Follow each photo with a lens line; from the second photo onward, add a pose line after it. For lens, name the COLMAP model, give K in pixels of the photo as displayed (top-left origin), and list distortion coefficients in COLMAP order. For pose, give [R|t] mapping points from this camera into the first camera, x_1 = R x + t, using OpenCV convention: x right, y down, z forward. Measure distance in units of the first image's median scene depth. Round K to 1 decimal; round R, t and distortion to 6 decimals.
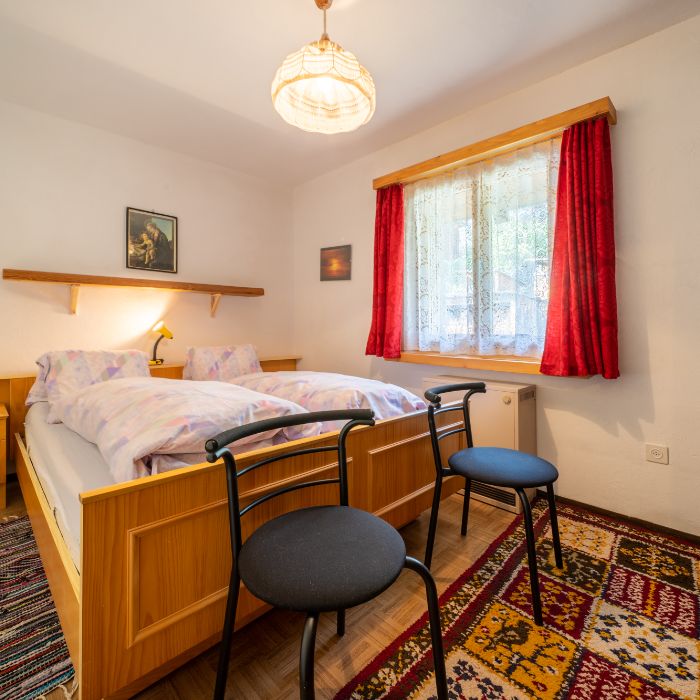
lens RADIAL K [[376.1, 0, 350.4], [0, 376.1, 350.0], [0, 0, 1]] dist [-0.001706, 0.000030]
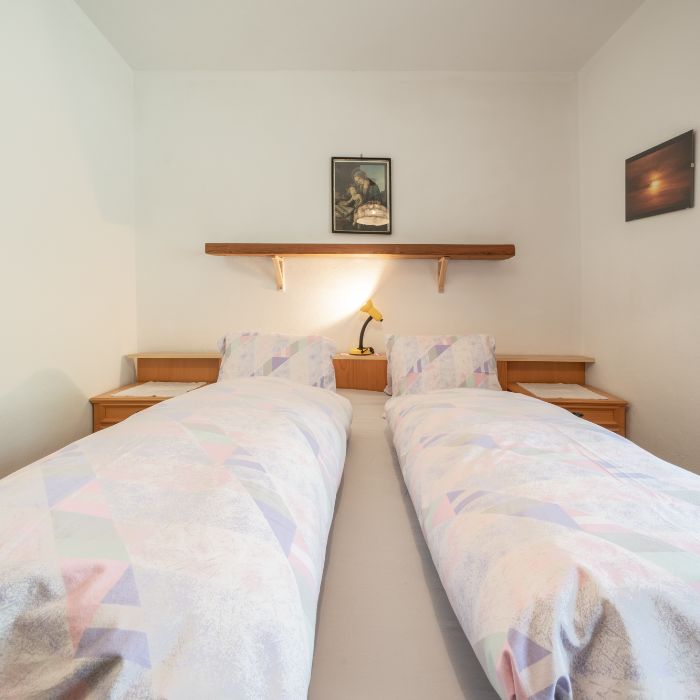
lens RADIAL K [[411.7, 0, 357.6], [0, 411.7, 305.2], [0, 0, 1]] dist [0.000229, -0.000936]
pose [[0.726927, 0.006790, -0.686681, 0.053598], [-0.051581, 0.997666, -0.044739, -0.024892], [0.684775, 0.067942, 0.725581, 0.395917]]
